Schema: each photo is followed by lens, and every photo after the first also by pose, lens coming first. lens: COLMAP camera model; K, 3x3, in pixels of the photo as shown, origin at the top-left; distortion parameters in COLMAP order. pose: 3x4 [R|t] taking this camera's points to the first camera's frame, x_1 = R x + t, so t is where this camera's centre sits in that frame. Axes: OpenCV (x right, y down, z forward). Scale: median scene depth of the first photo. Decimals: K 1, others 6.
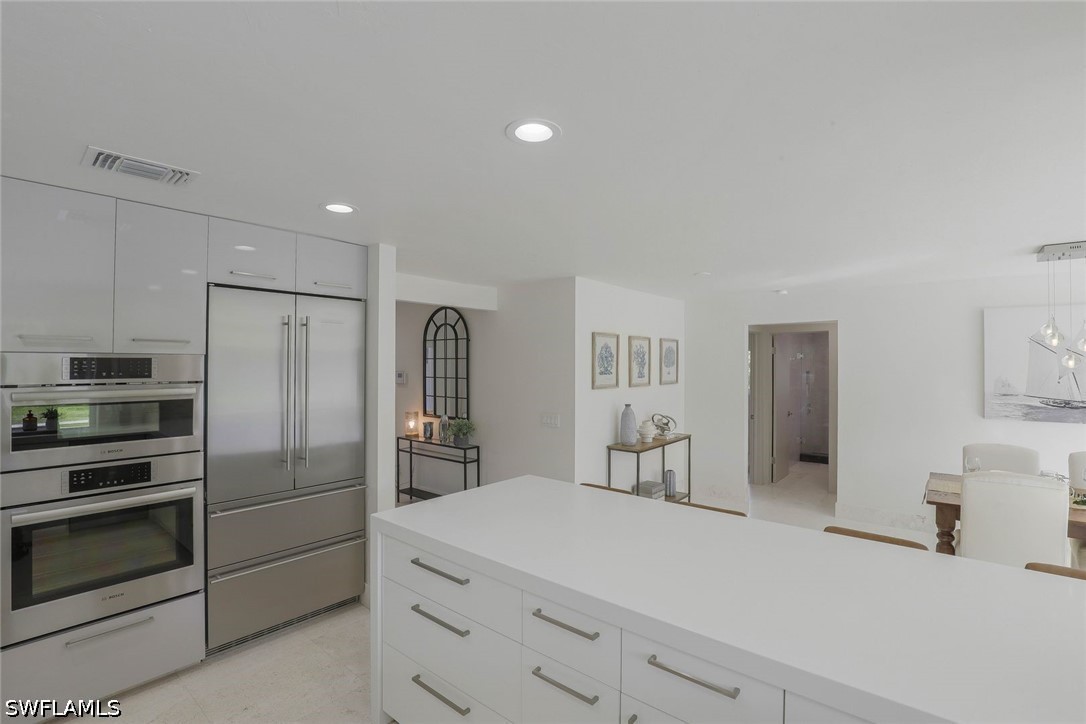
lens RADIAL K [[499.7, 0, 542.0], [0, 499.7, 362.5], [0, 0, 1]] dist [-0.024043, 0.003487]
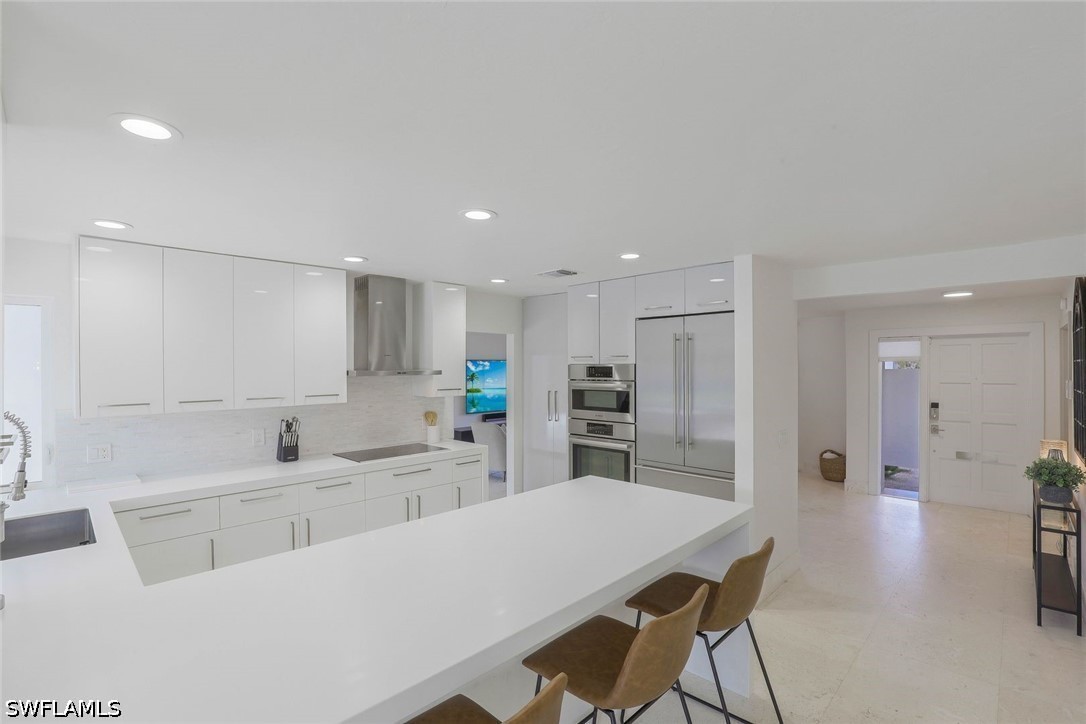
lens RADIAL K [[499.7, 0, 552.9], [0, 499.7, 364.0], [0, 0, 1]] dist [-0.024043, 0.003487]
pose [[-0.081466, -0.004586, -0.996666, 0.943376], [0.012314, 0.999908, -0.005608, -0.009693], [0.996600, -0.012730, -0.081402, 0.868819]]
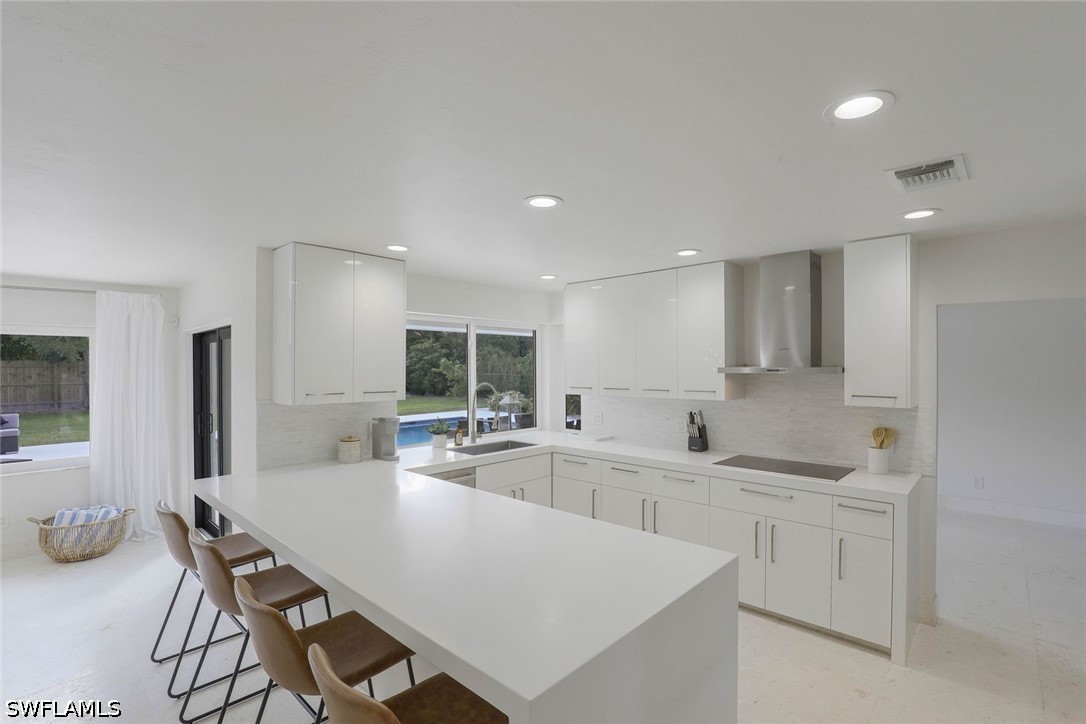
lens RADIAL K [[499.7, 0, 551.2], [0, 499.7, 365.8], [0, 0, 1]] dist [-0.024043, 0.003487]
pose [[-0.998846, -0.000577, 0.048015, -0.067842], [-0.000932, 0.999972, -0.007372, 0.000990], [-0.048009, -0.007408, -0.998819, 1.568887]]
